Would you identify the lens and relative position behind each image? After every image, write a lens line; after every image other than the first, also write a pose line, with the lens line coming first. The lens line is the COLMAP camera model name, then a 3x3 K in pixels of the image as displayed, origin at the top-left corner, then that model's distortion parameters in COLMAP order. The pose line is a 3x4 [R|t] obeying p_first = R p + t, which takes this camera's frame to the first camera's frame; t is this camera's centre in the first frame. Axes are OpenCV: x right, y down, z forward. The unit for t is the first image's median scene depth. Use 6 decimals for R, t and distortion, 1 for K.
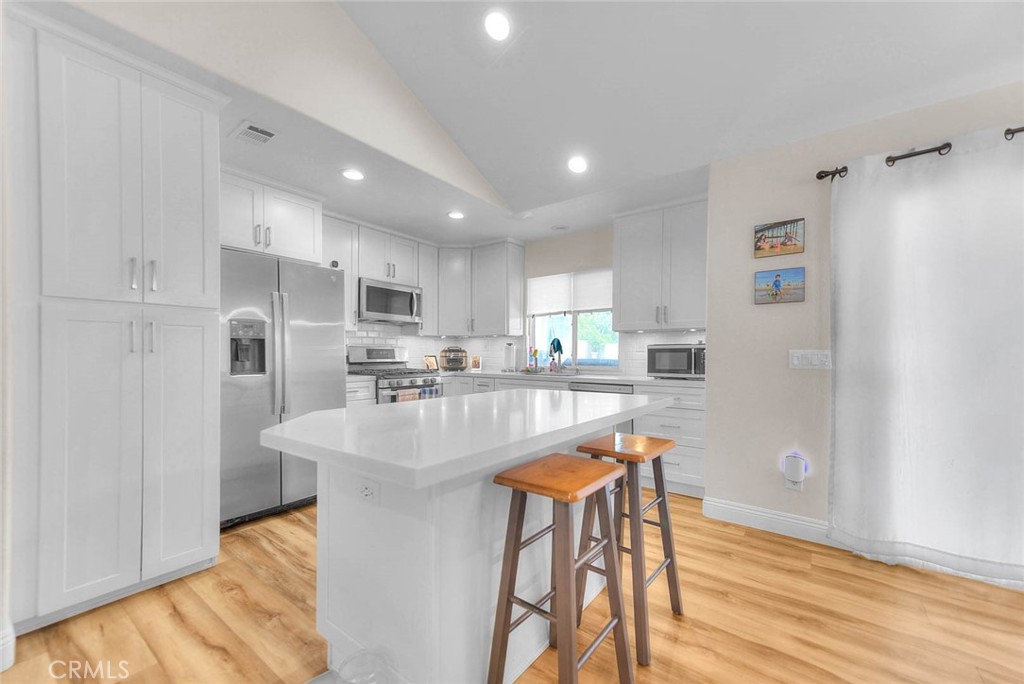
lens RADIAL K [[416.6, 0, 497.1], [0, 416.6, 357.4], [0, 0, 1]] dist [0.026969, -0.000879]
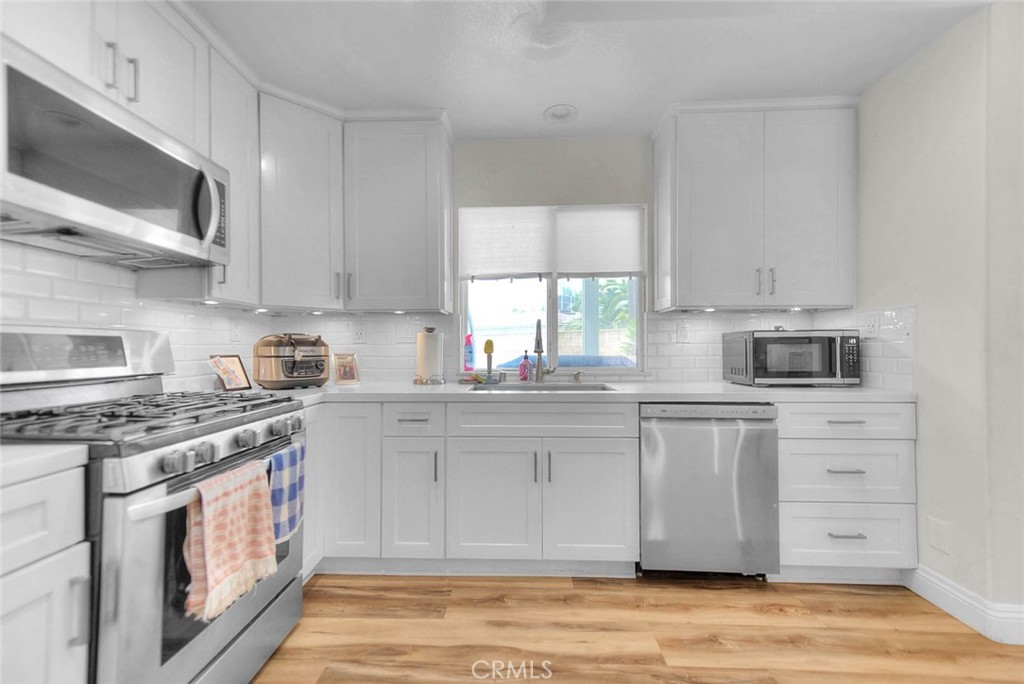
lens RADIAL K [[416.6, 0, 514.9], [0, 416.6, 344.7], [0, 0, 1]] dist [0.026969, -0.000879]
pose [[0.794771, -0.002532, 0.606904, -0.210401], [0.013030, 0.999832, -0.012893, -0.005618], [-0.606769, 0.018155, 0.794671, 0.566777]]
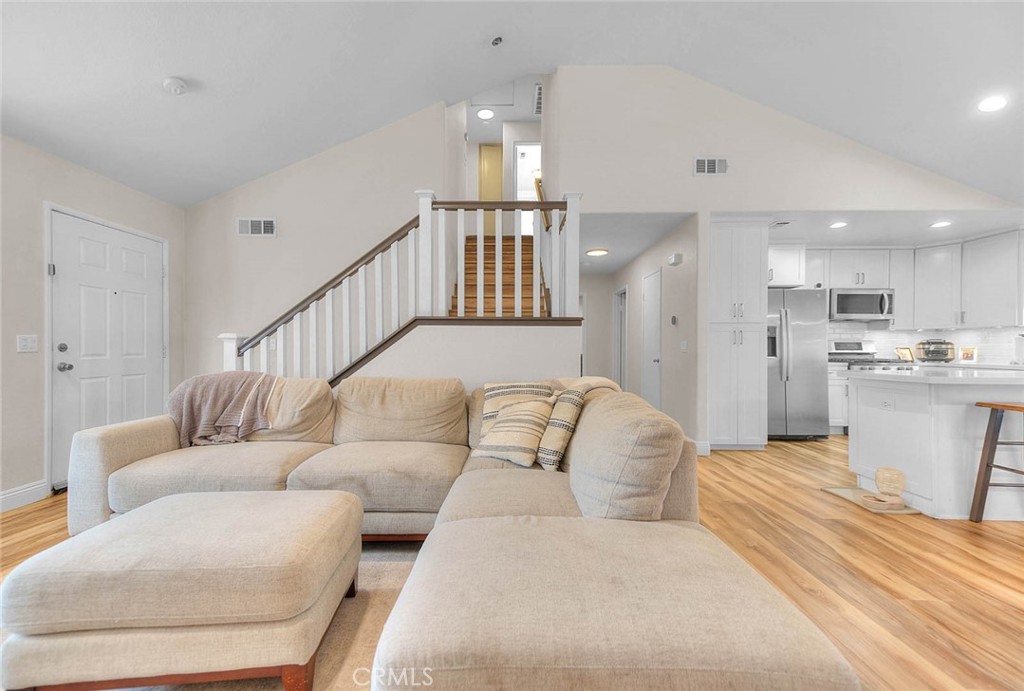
lens RADIAL K [[416.6, 0, 494.5], [0, 416.6, 349.4], [0, 0, 1]] dist [0.026969, -0.000879]
pose [[0.628331, -0.000296, -0.777946, 0.043477], [-0.007354, 0.999953, -0.006320, 0.016986], [0.777912, 0.009692, 0.628299, -0.612780]]
